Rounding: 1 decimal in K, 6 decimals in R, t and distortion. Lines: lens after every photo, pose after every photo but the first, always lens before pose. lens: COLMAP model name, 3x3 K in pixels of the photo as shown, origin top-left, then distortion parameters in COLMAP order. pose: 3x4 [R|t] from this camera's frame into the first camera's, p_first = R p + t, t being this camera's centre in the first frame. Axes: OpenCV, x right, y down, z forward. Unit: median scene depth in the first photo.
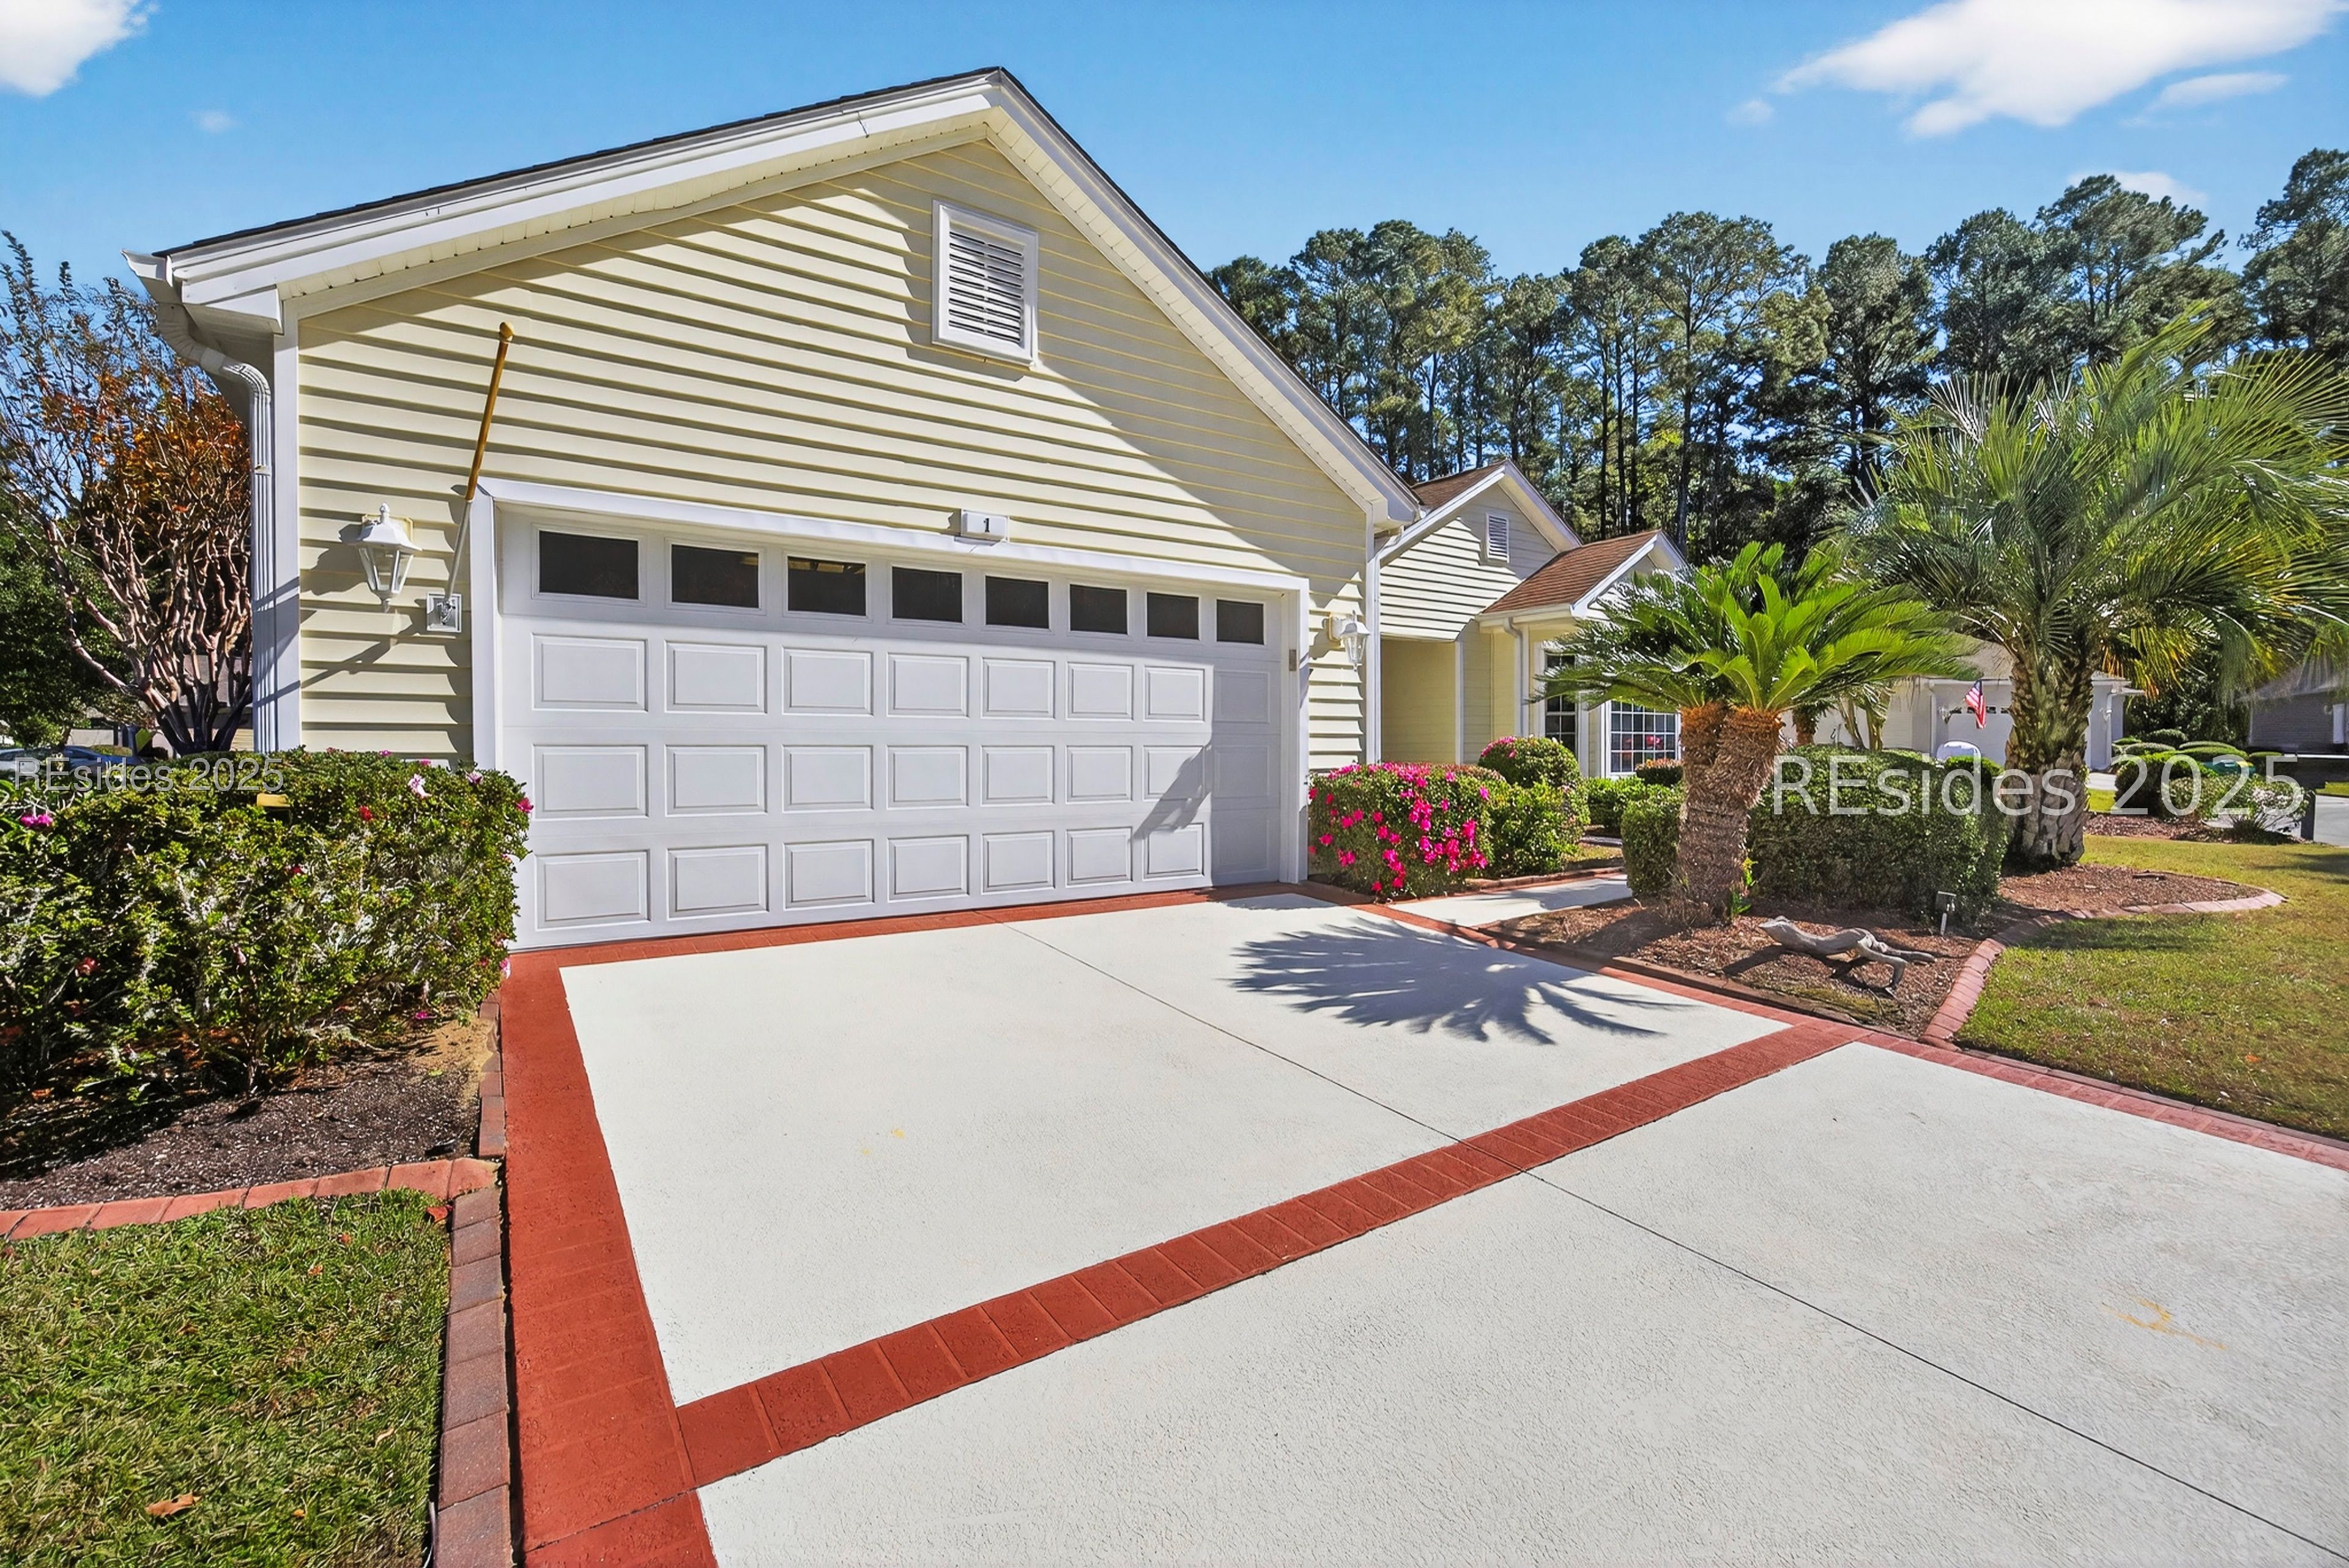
lens RADIAL K [[1017.4, 0, 1189.0], [0, 1017.4, 770.8], [0, 0, 1]] dist [-0.007505, 0.002864]
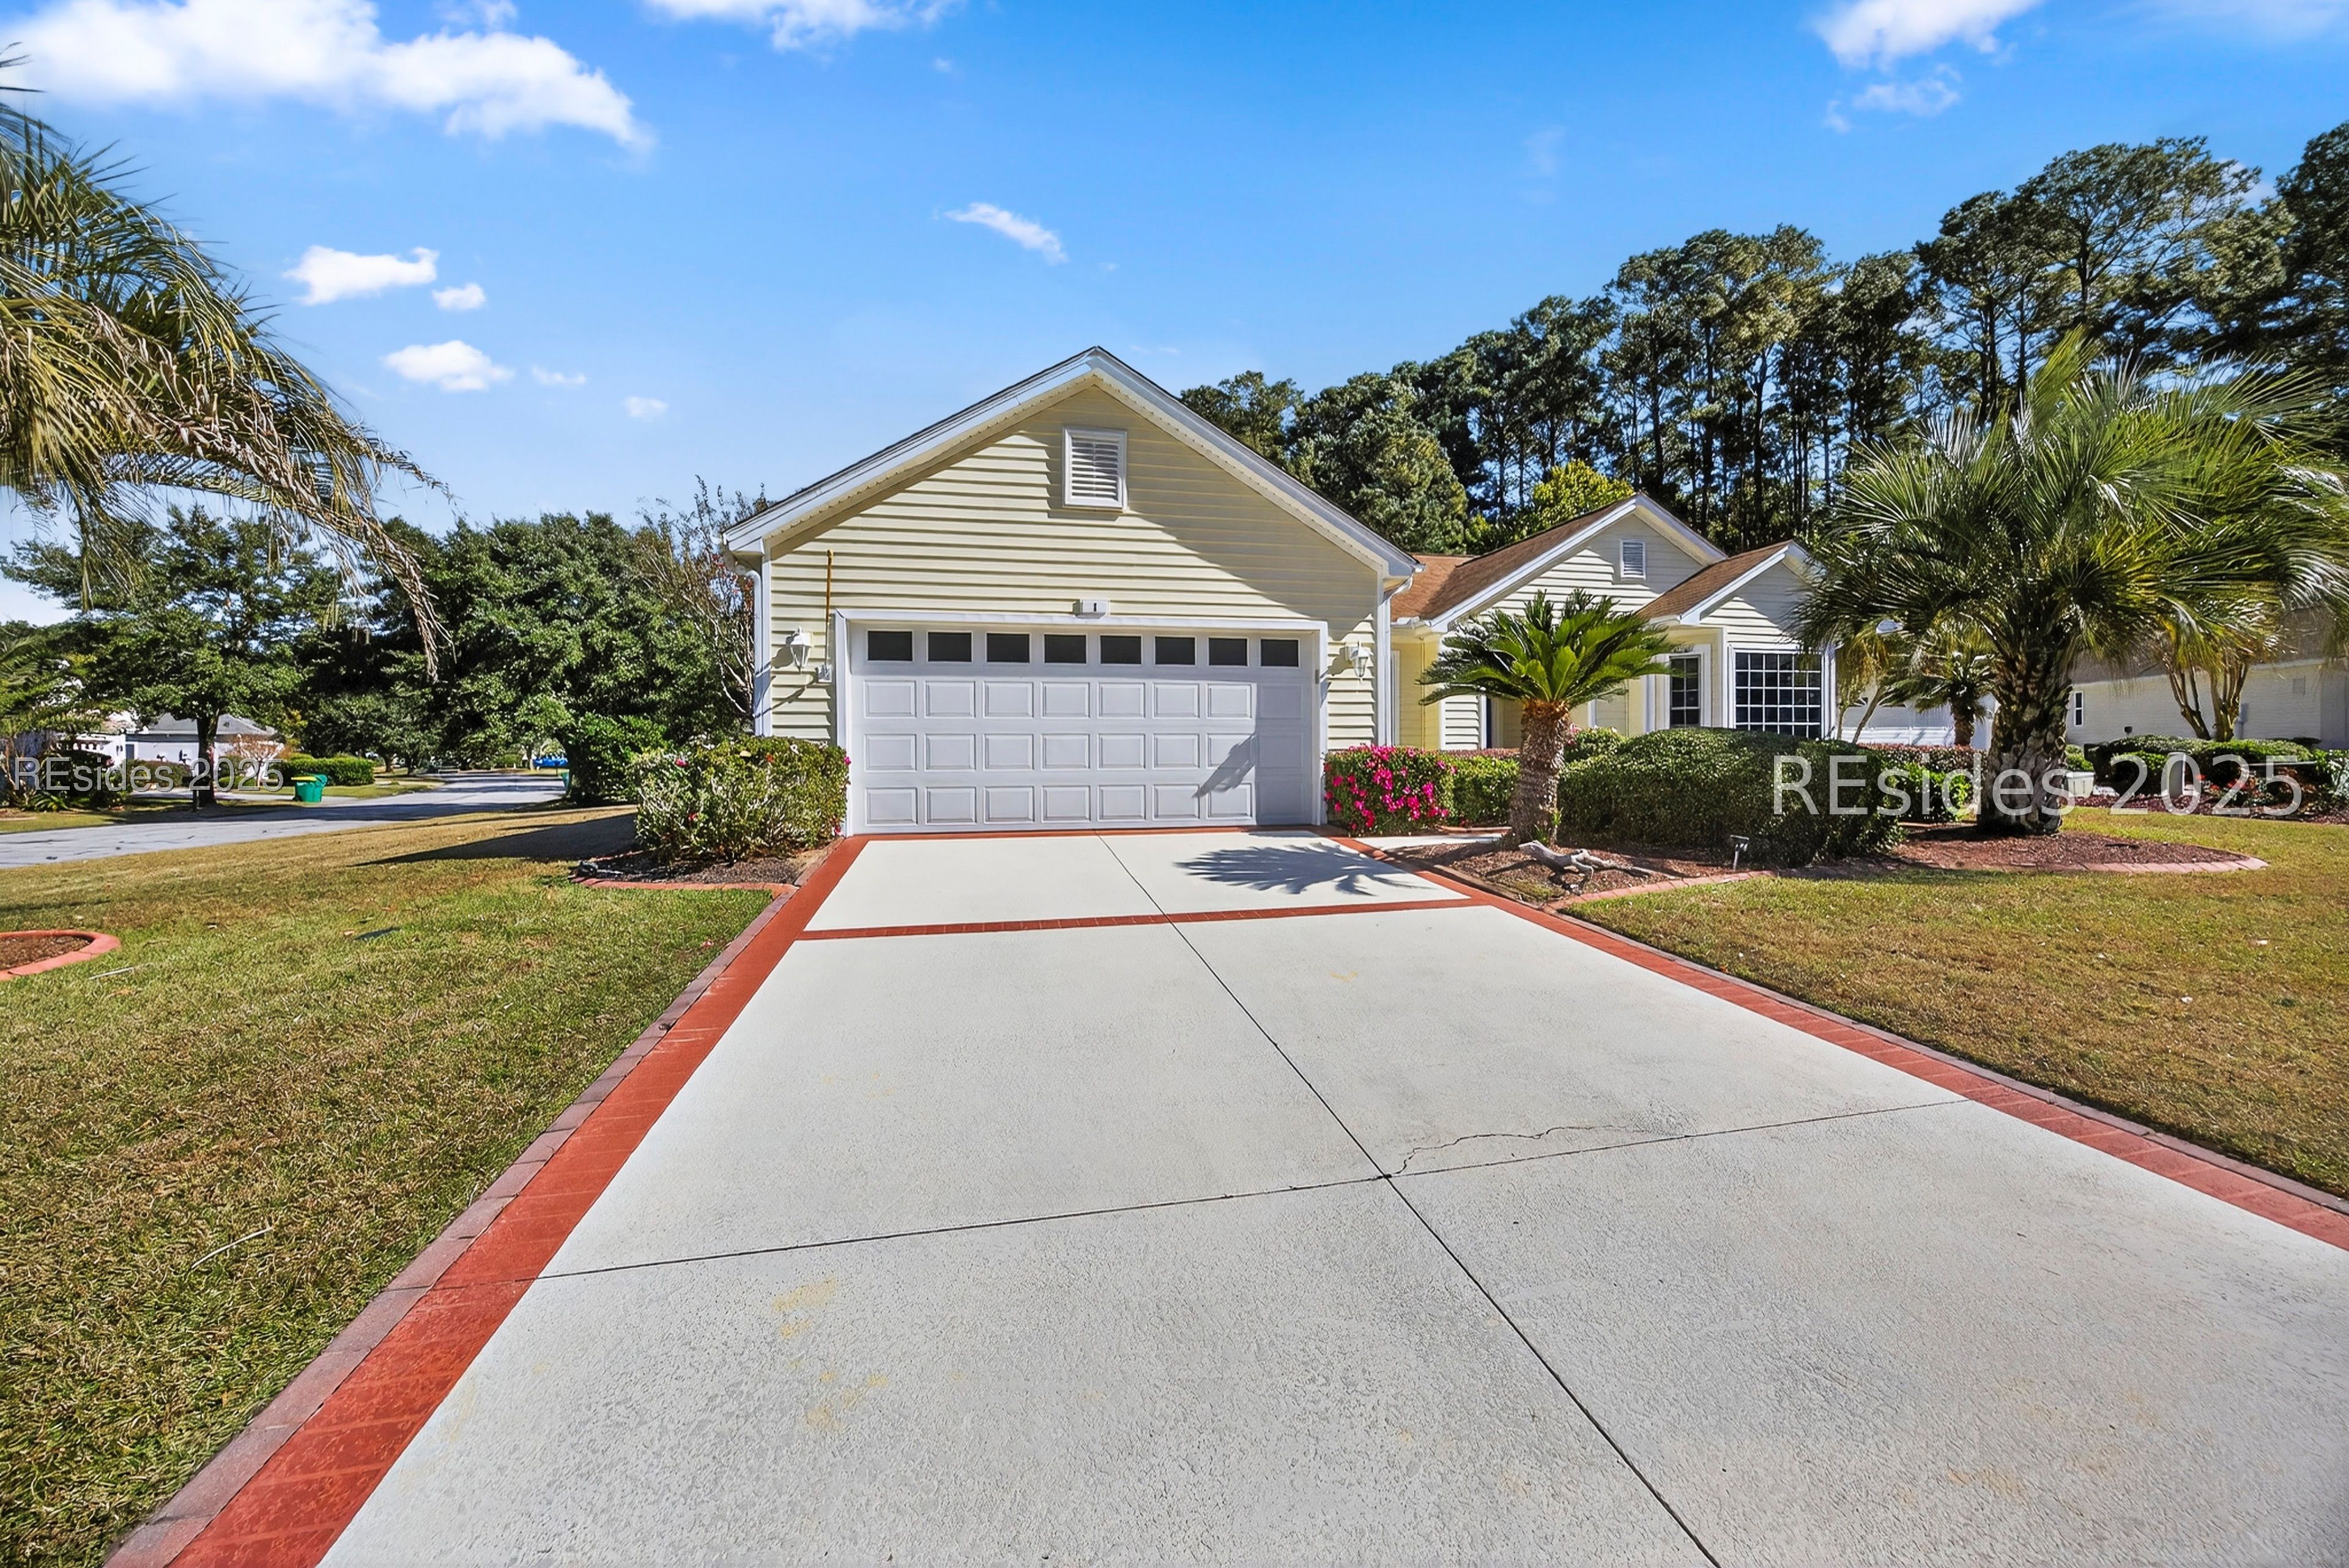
lens RADIAL K [[904.2, 0, 1188.3], [0, 904.2, 774.9], [0, 0, 1]] dist [-0.010280, 0.002358]
pose [[0.927810, 0.003695, -0.373035, 0.440920], [-0.002197, 0.999988, 0.004439, 0.031407], [0.373047, -0.003299, 0.927807, -0.312273]]
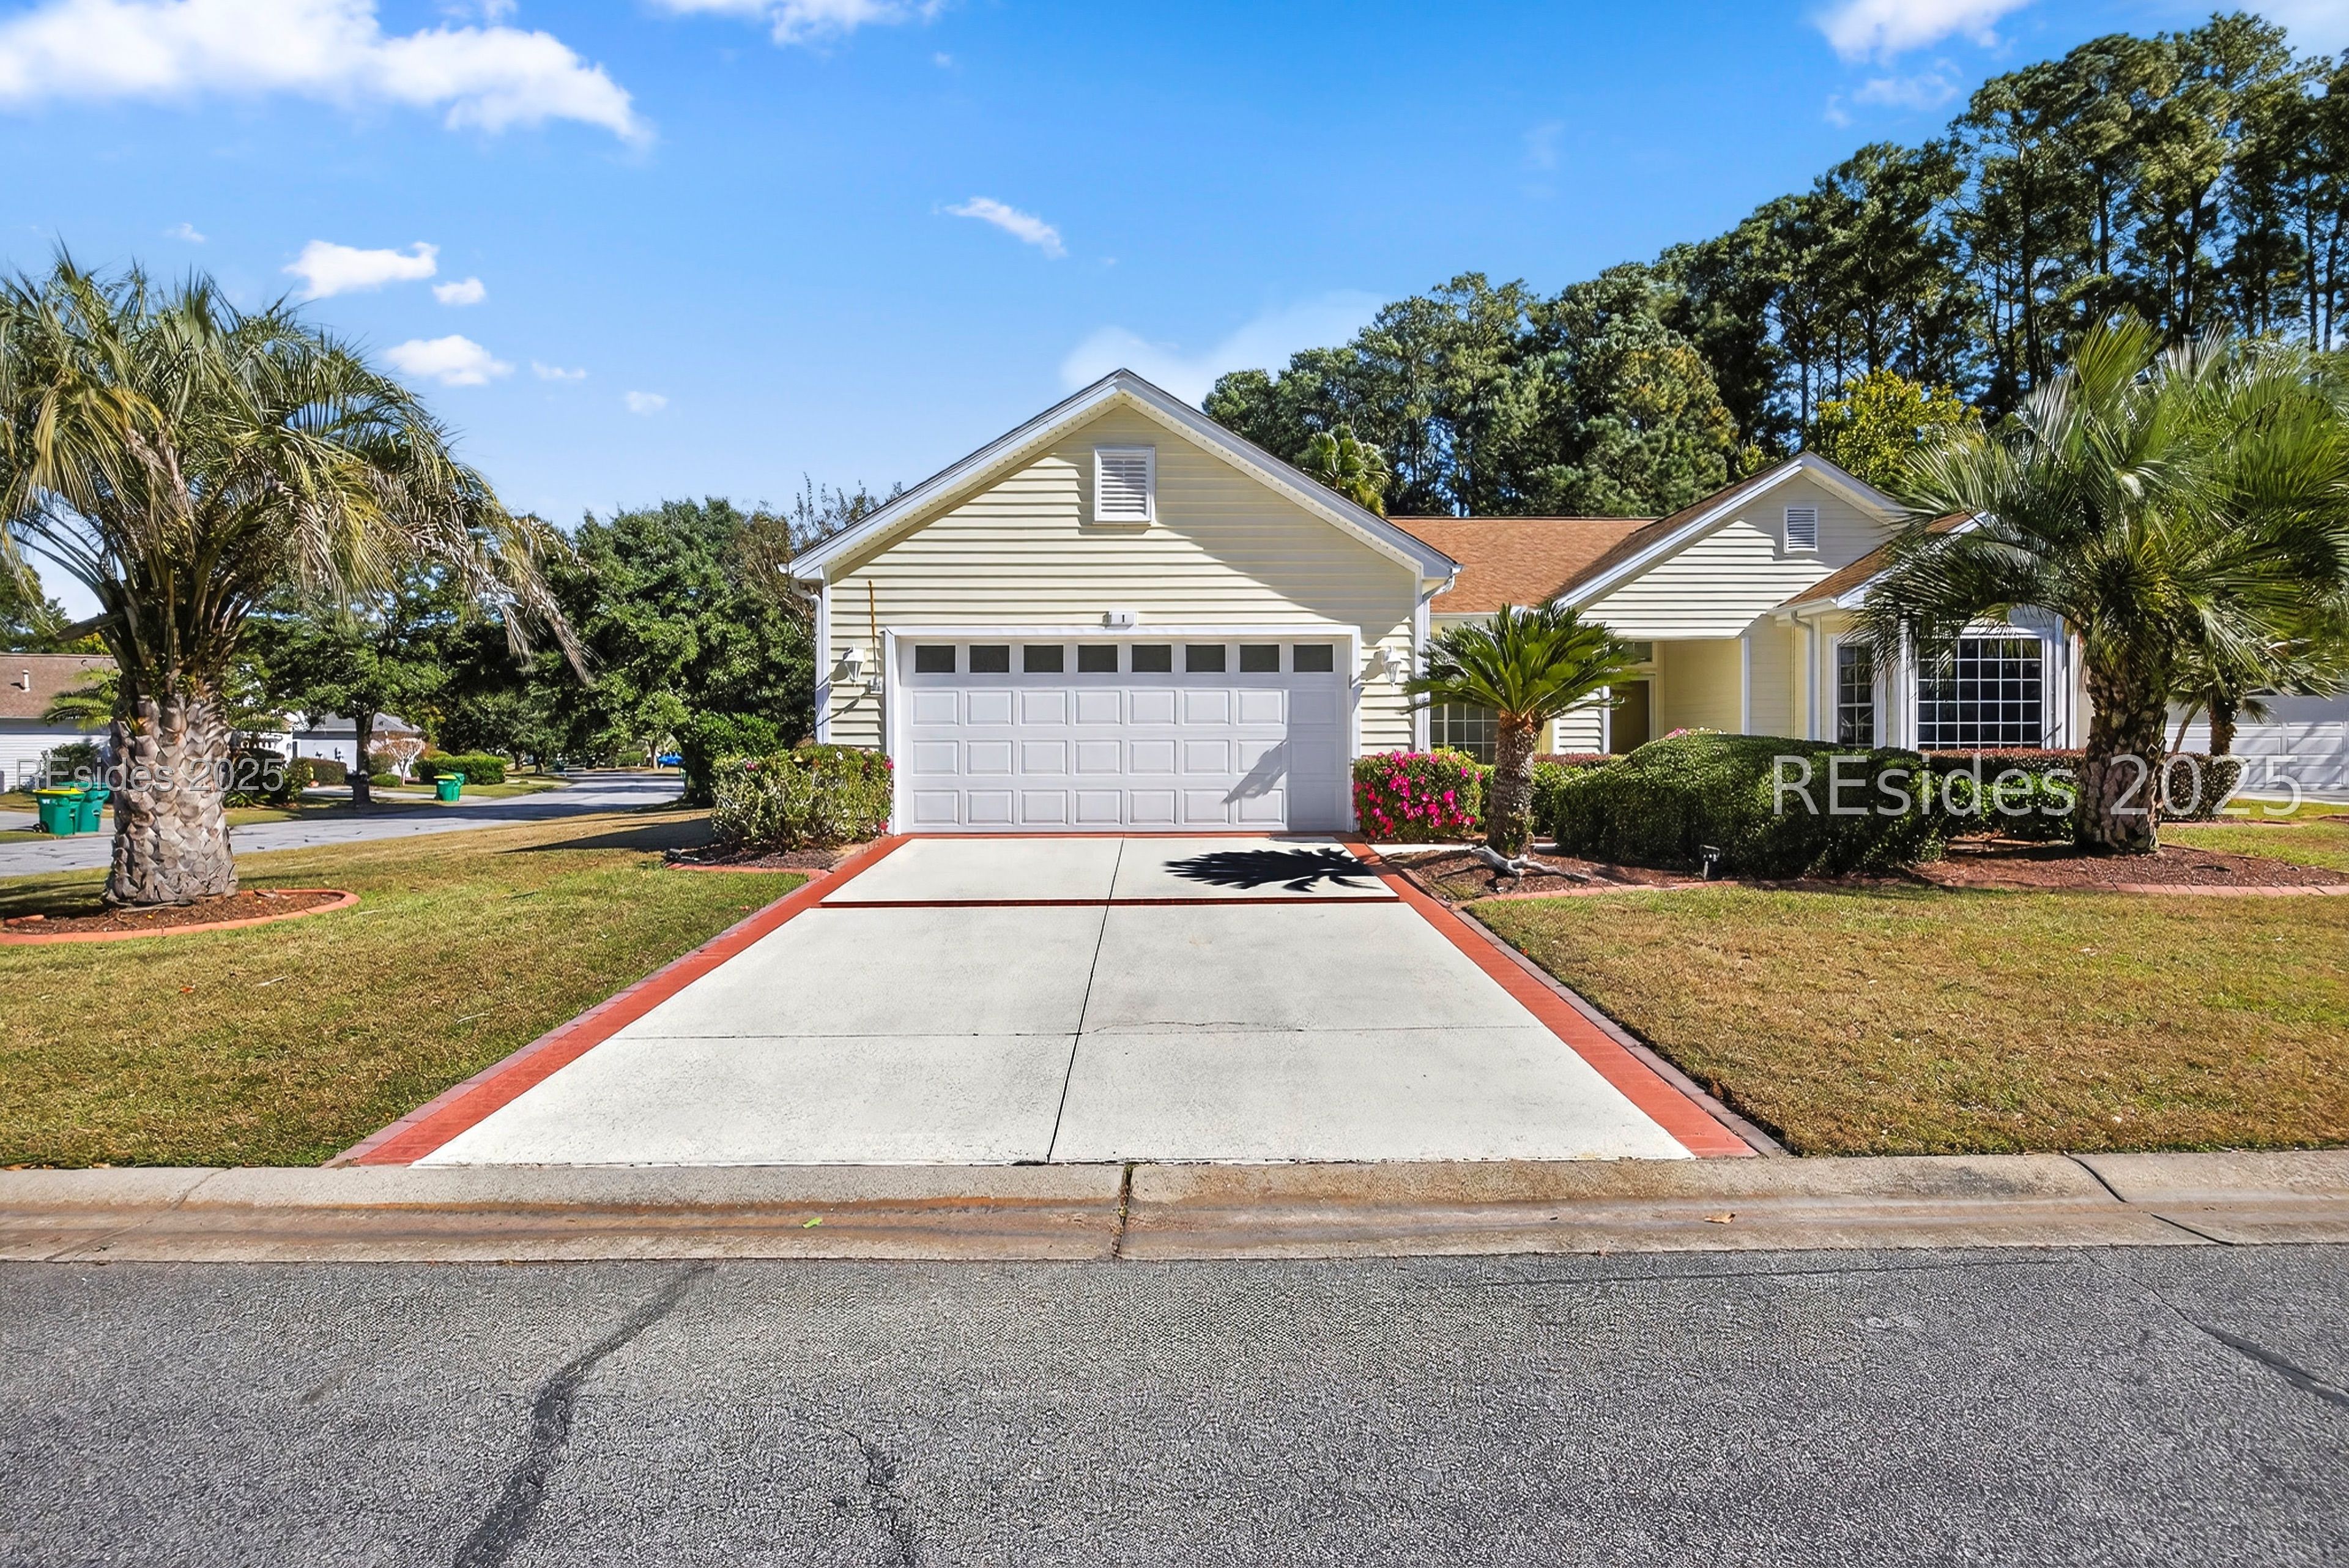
lens RADIAL K [[1150.3, 0, 1195.0], [0, 1150.3, 778.1], [0, 0, 1]] dist [-0.002774, 0.000720]
pose [[0.838233, 0.009530, -0.545229, 0.857035], [-0.008085, 0.999955, 0.005049, 0.025191], [0.545252, 0.000177, 0.838272, -0.535753]]
